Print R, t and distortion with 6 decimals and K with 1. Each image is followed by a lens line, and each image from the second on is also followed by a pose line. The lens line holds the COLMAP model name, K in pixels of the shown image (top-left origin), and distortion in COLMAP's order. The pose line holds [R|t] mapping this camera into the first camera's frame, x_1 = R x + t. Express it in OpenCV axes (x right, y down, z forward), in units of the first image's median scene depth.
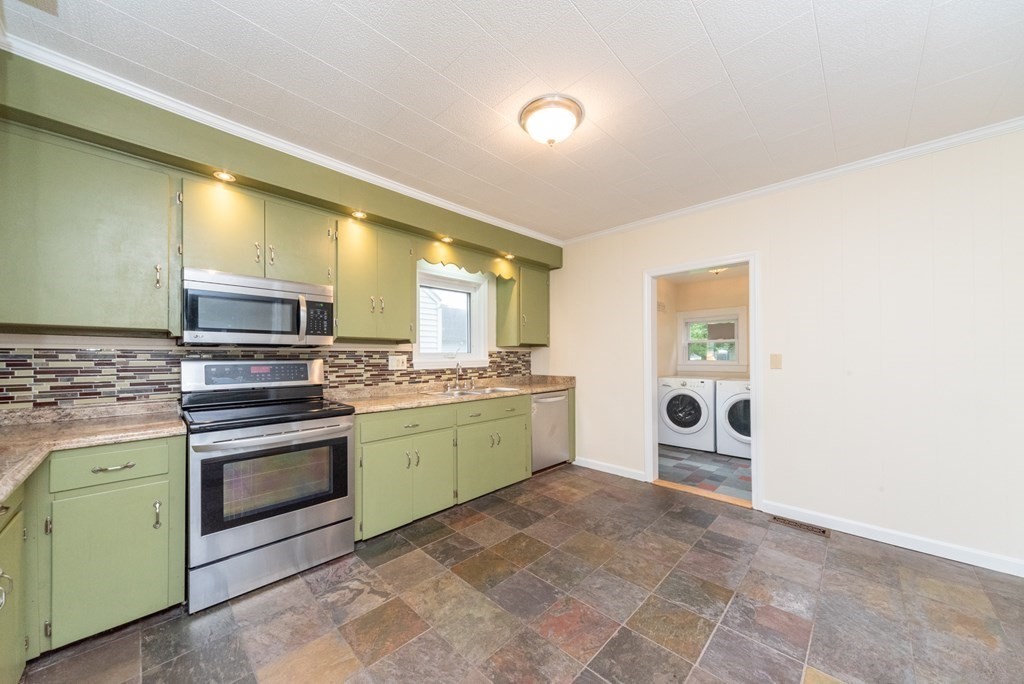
lens RADIAL K [[352.1, 0, 512.1], [0, 352.1, 352.7], [0, 0, 1]] dist [0.008457, -0.001000]
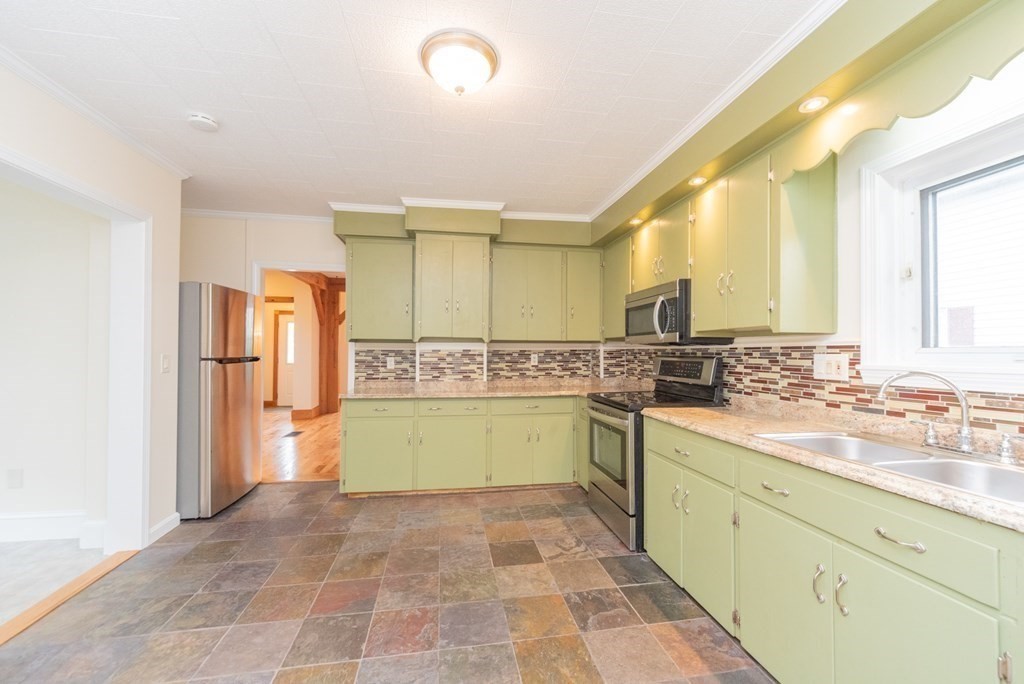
lens RADIAL K [[418.8, 0, 518.5], [0, 418.8, 343.9], [0, 0, 1]] dist [0.002756, -0.001031]
pose [[-0.582026, -0.016839, -0.812996, 0.535099], [0.004980, 0.999693, -0.024271, 0.006864], [0.813155, -0.018175, -0.581763, 1.097082]]
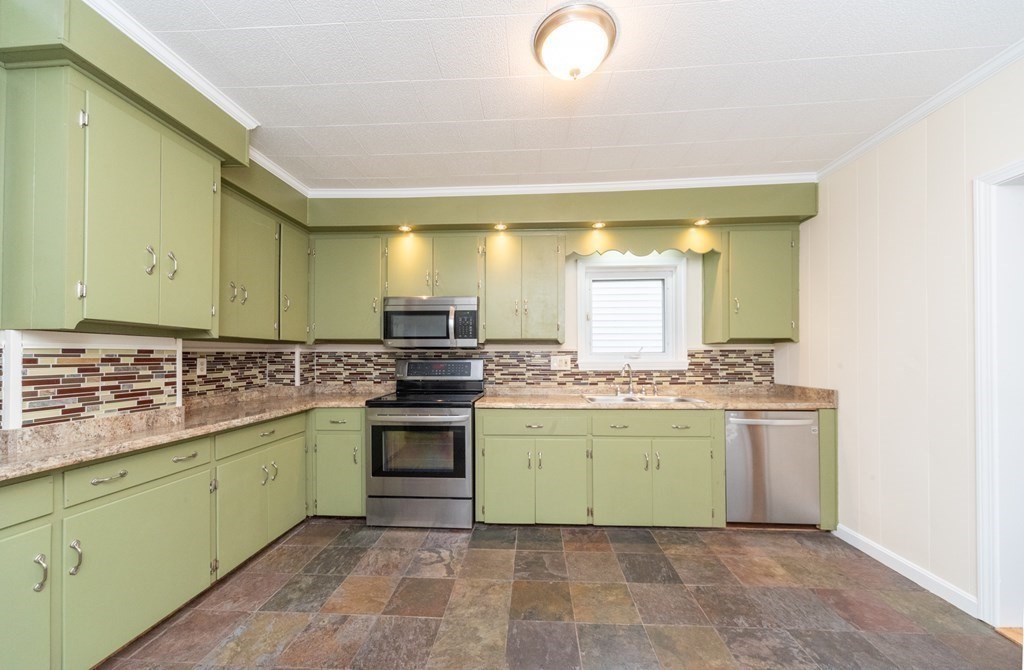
lens RADIAL K [[367.4, 0, 519.3], [0, 367.4, 353.9], [0, 0, 1]] dist [-0.000686, -0.000303]
pose [[0.666084, -0.005148, -0.745859, 0.407281], [0.007099, 0.999975, -0.000562, 0.003329], [0.745843, -0.004920, 0.666104, 0.254617]]
